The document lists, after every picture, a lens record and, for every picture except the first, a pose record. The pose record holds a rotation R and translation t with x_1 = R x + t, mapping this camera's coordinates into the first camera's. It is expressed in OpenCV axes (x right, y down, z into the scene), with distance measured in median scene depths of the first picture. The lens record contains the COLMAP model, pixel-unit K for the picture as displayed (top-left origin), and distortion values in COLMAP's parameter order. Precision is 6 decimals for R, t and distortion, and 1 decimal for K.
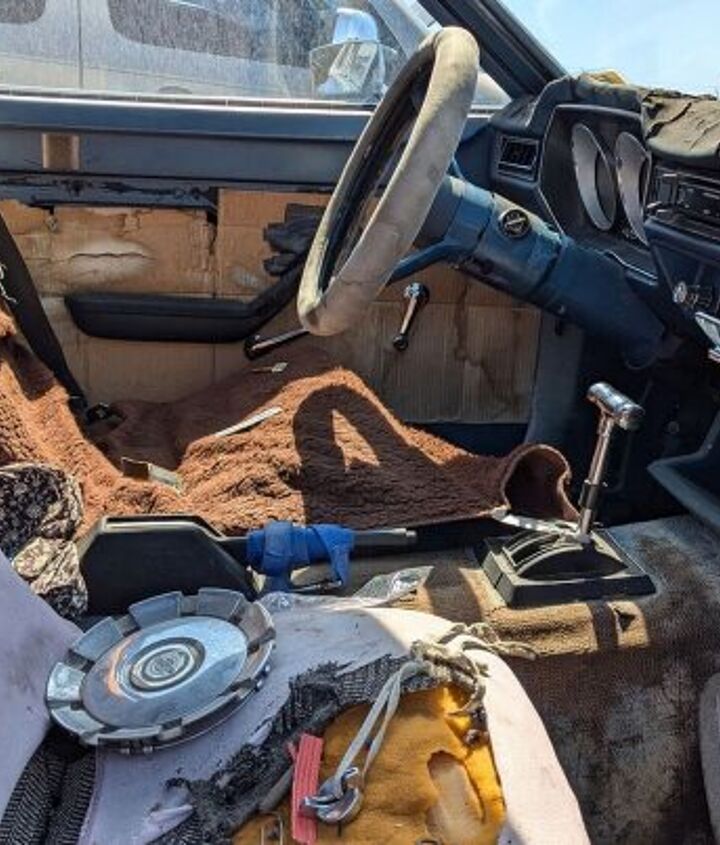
lens RADIAL K [[1057.5, 0, 377.8], [0, 1057.5, 407.7], [0, 0, 1]] dist [0.141461, -0.347788]
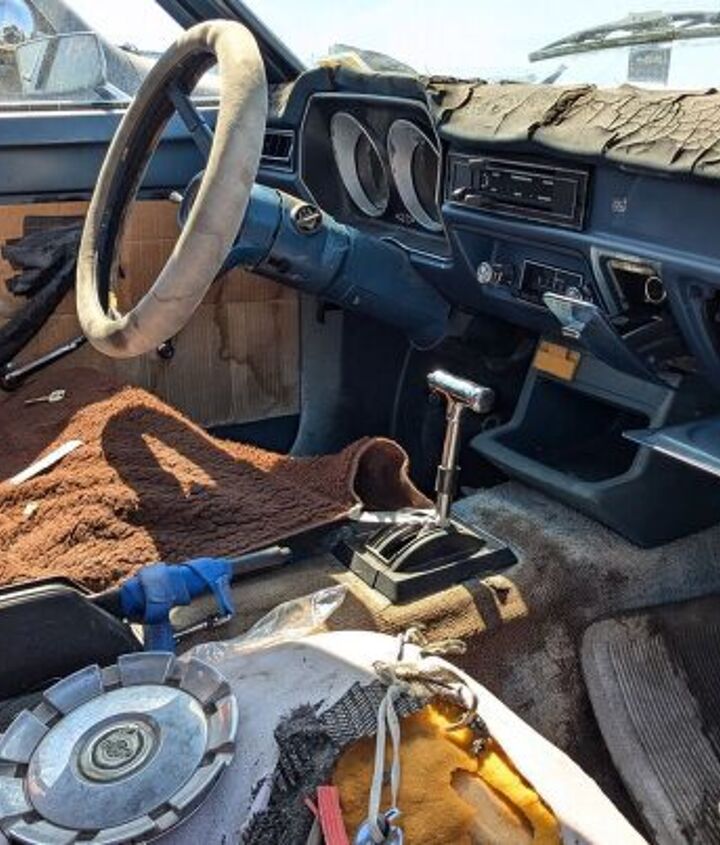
lens RADIAL K [[1060.9, 0, 360.0], [0, 1060.9, 422.5], [0, 0, 1]] dist [0.103652, -0.174314]
pose [[0.943703, -0.150434, 0.294609, -0.160560], [0.140671, 0.988572, 0.054186, -0.037512], [-0.299394, -0.009692, 0.954080, 0.048045]]
